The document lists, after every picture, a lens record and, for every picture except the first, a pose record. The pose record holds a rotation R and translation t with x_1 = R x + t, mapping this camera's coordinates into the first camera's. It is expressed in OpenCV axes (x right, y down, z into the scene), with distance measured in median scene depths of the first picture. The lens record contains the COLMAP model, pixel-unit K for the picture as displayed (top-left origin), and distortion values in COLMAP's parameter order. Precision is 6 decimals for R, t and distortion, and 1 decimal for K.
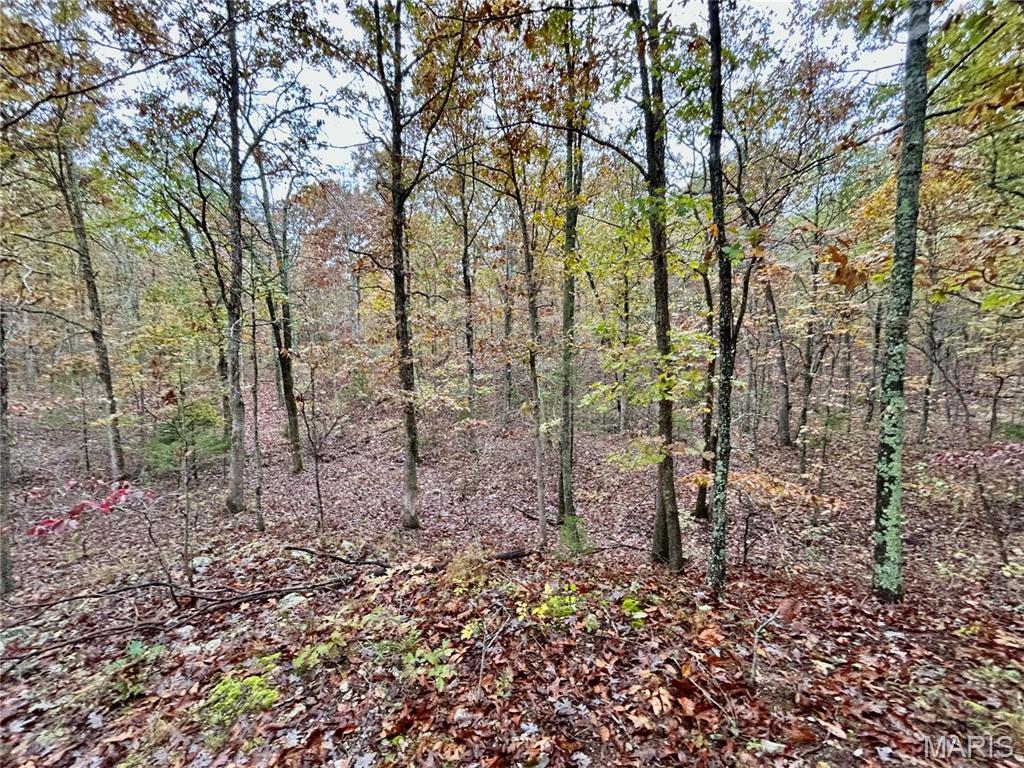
lens RADIAL K [[413.6, 0, 507.8], [0, 413.6, 386.1], [0, 0, 1]] dist [-0.000458, -0.000062]
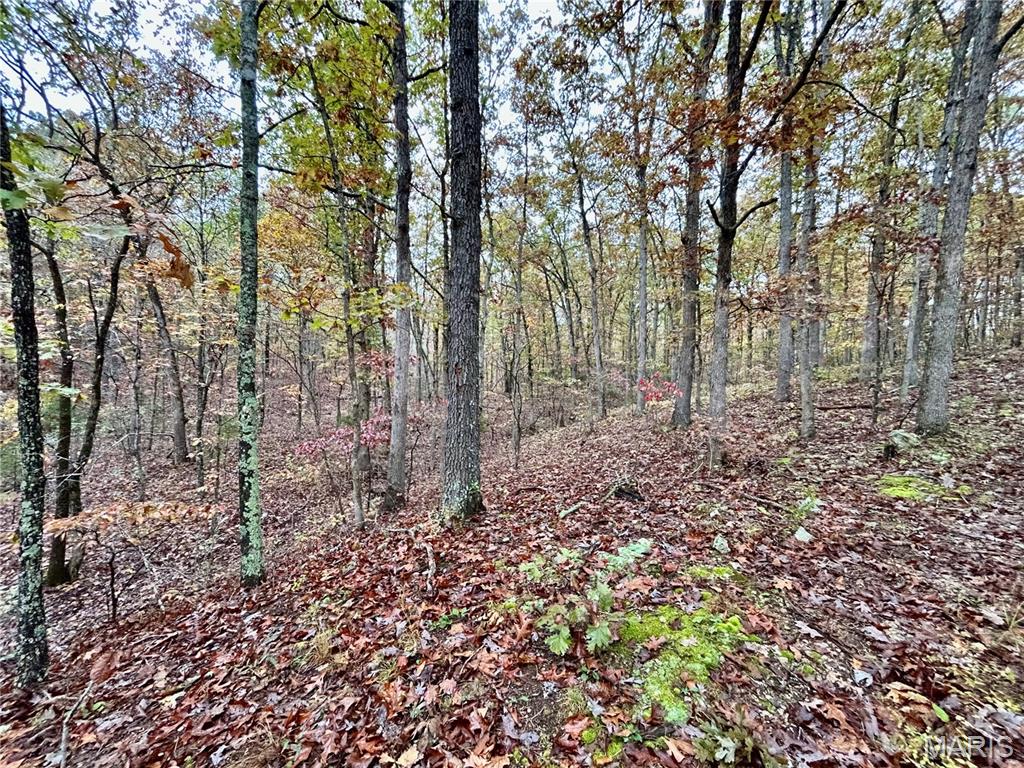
lens RADIAL K [[413.6, 0, 507.8], [0, 413.6, 386.1], [0, 0, 1]] dist [-0.000458, -0.000062]
pose [[0.319787, -0.021335, 0.947249, 0.119669], [0.051014, 0.998684, 0.005271, 0.025153], [-0.946115, 0.046638, 0.320455, -0.000848]]
